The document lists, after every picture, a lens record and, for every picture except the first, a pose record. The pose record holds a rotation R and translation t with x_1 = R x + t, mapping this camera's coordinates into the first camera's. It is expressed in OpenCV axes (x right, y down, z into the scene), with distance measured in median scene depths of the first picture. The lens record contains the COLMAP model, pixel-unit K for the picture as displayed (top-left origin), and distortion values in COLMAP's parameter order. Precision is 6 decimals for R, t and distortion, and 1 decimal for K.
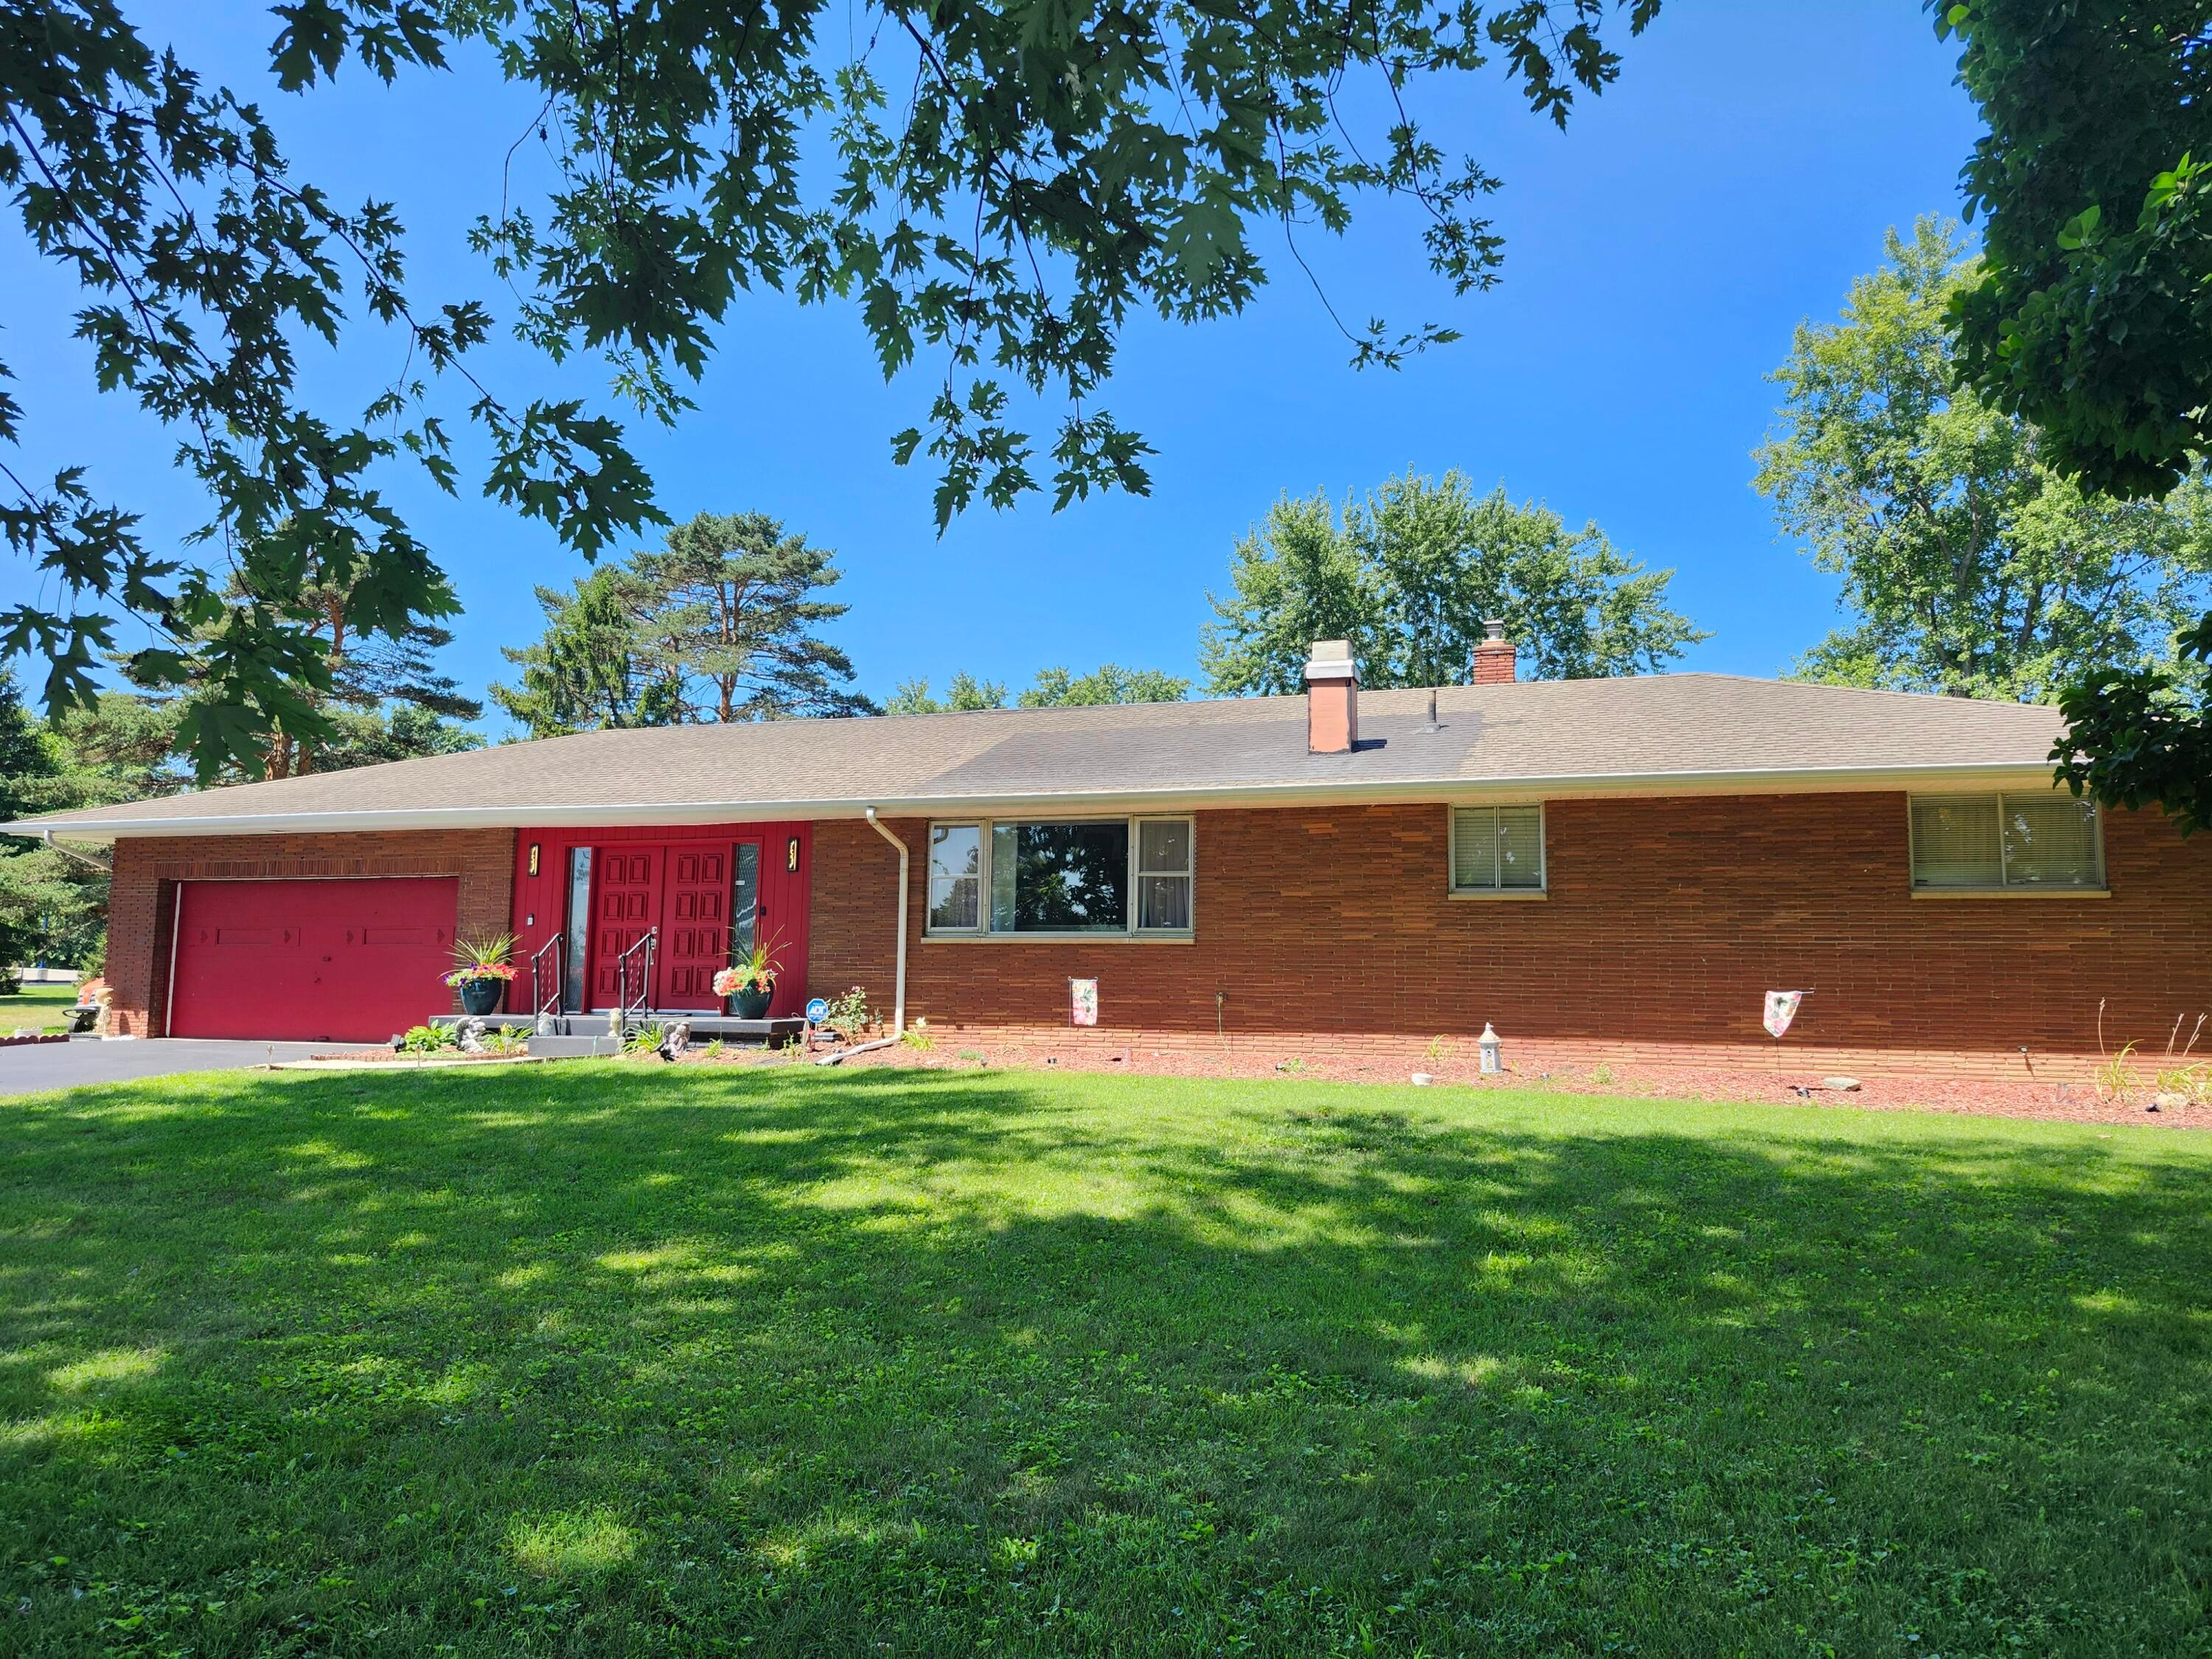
lens RADIAL K [[1559.9, 0, 1117.2], [0, 1559.9, 840.5], [0, 0, 1]] dist [0.102539, -0.098428]
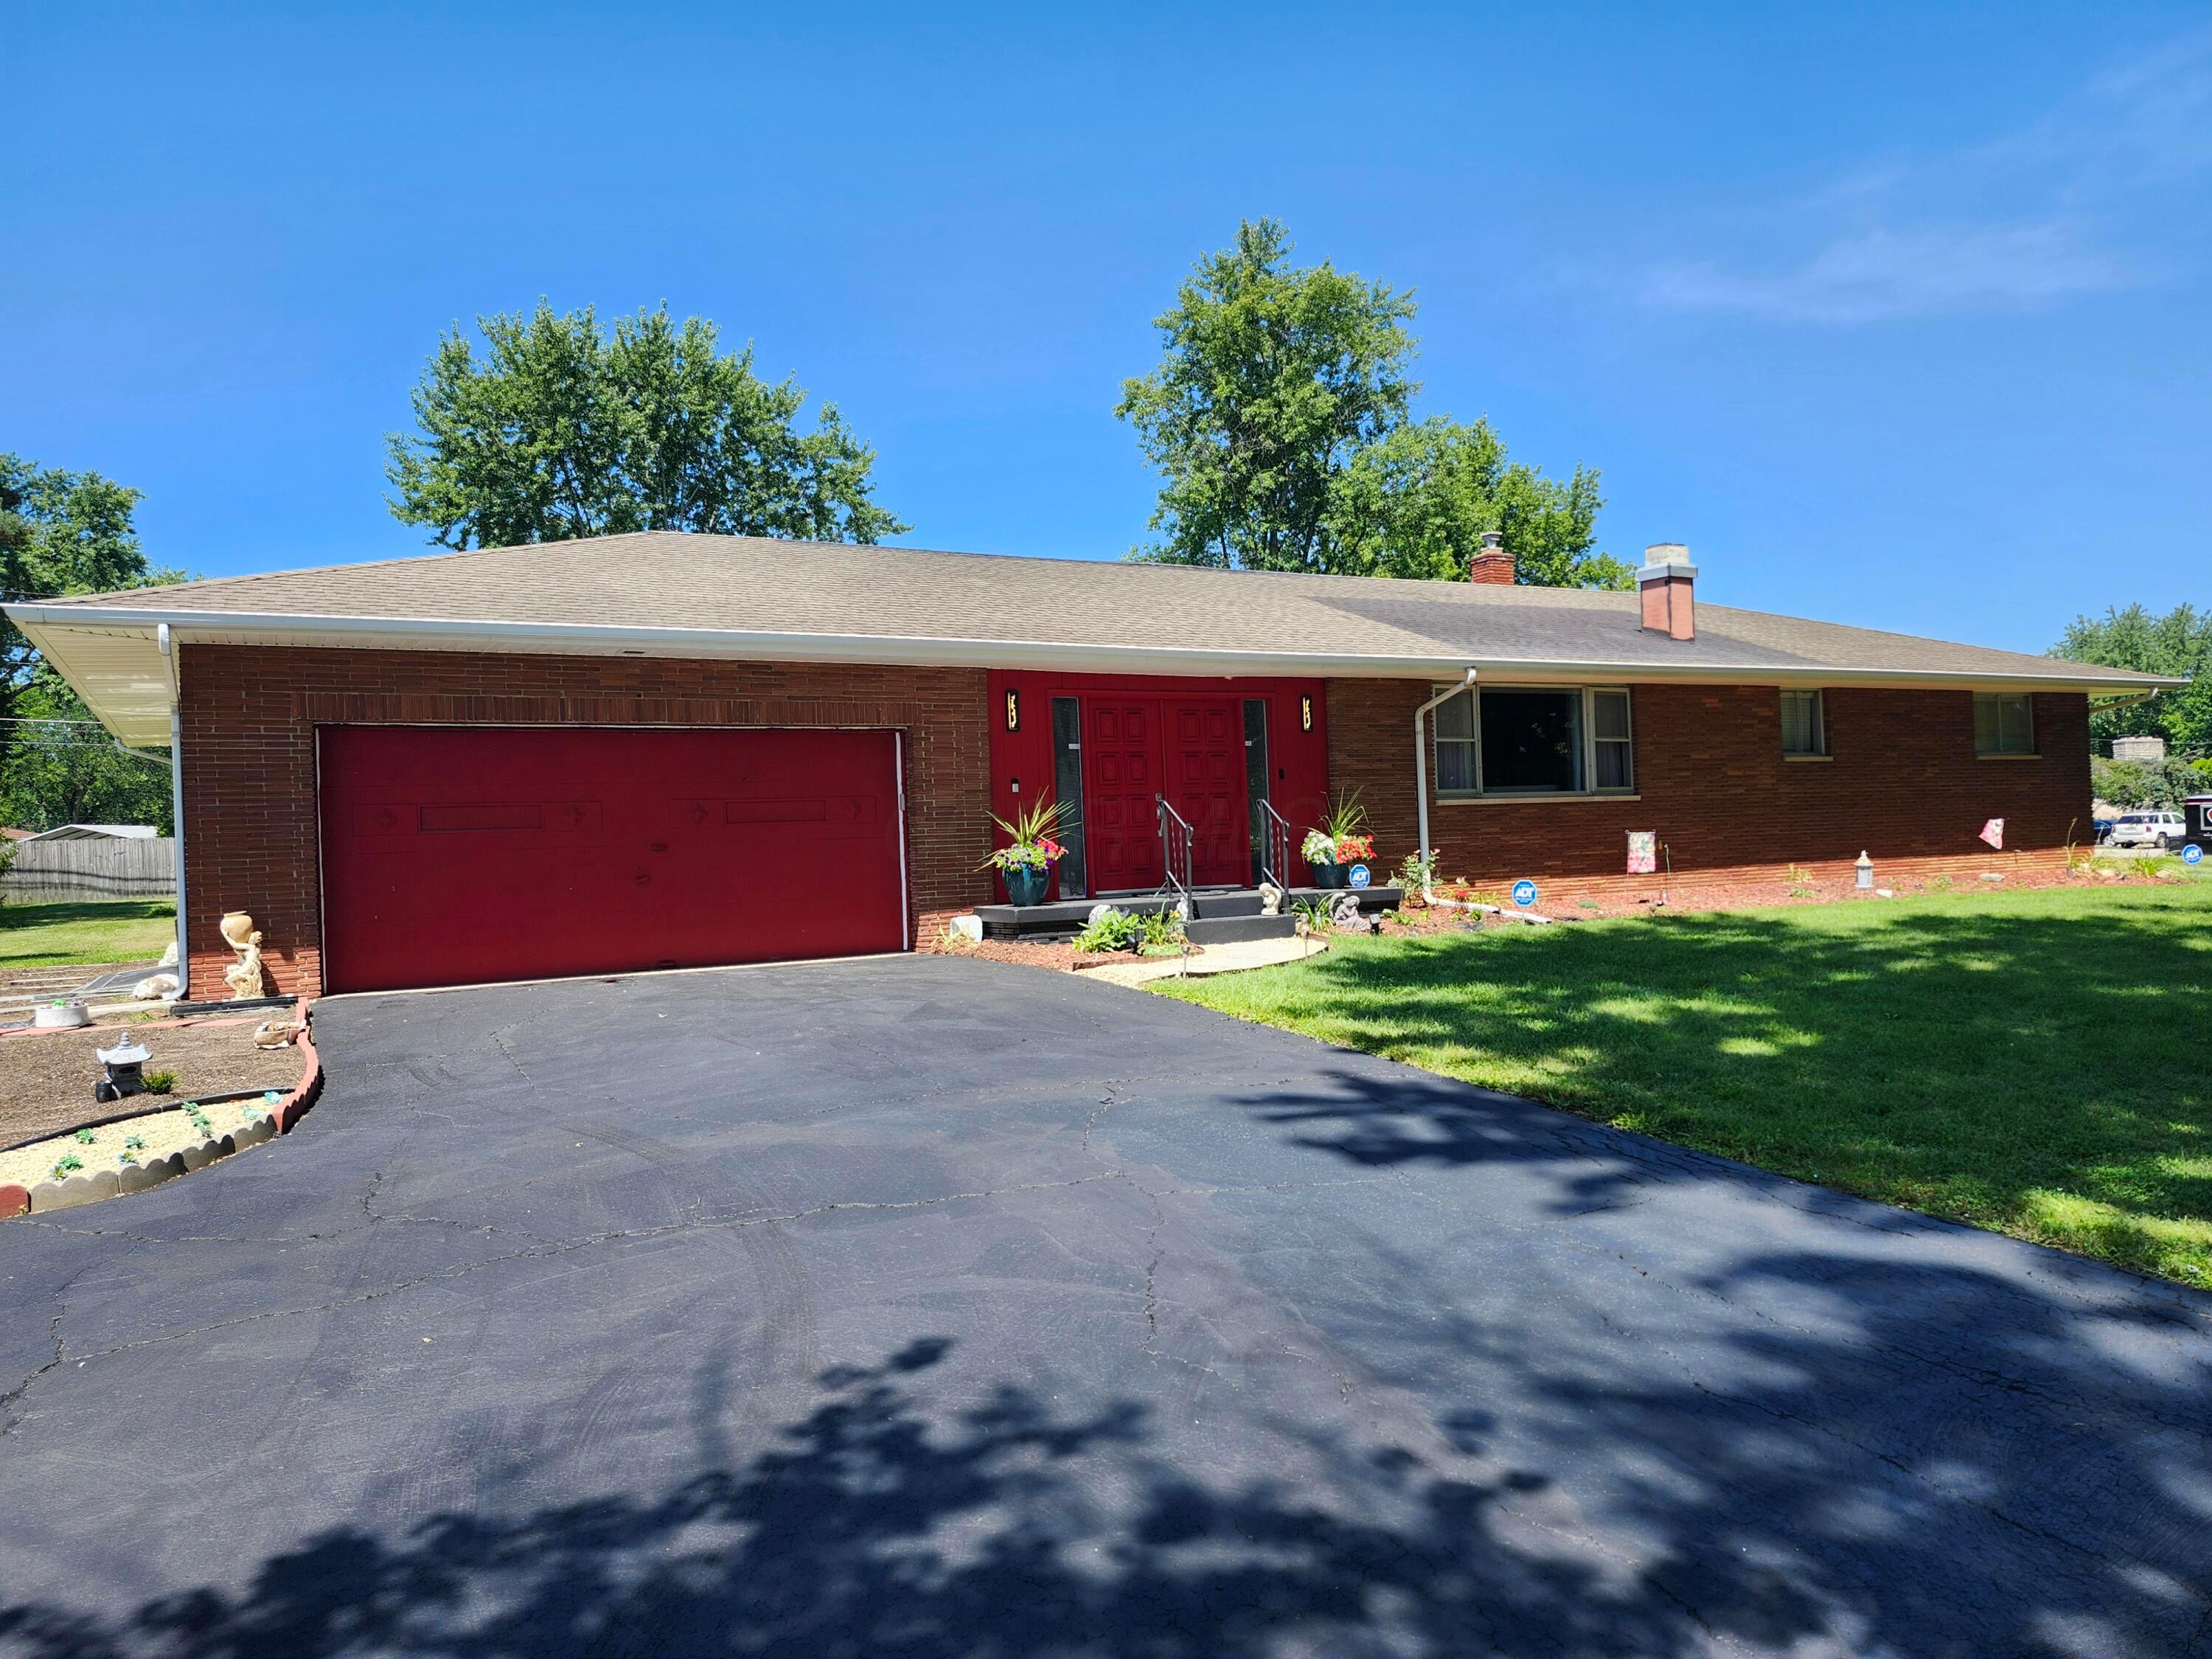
lens RADIAL K [[1559.9, 0, 1117.2], [0, 1559.9, 840.5], [0, 0, 1]] dist [0.102539, -0.098428]
pose [[0.647630, -0.031974, 0.761284, -1.120710], [-0.018114, 0.998191, 0.057333, 0.037371], [-0.761740, -0.050921, 0.645879, 0.557739]]
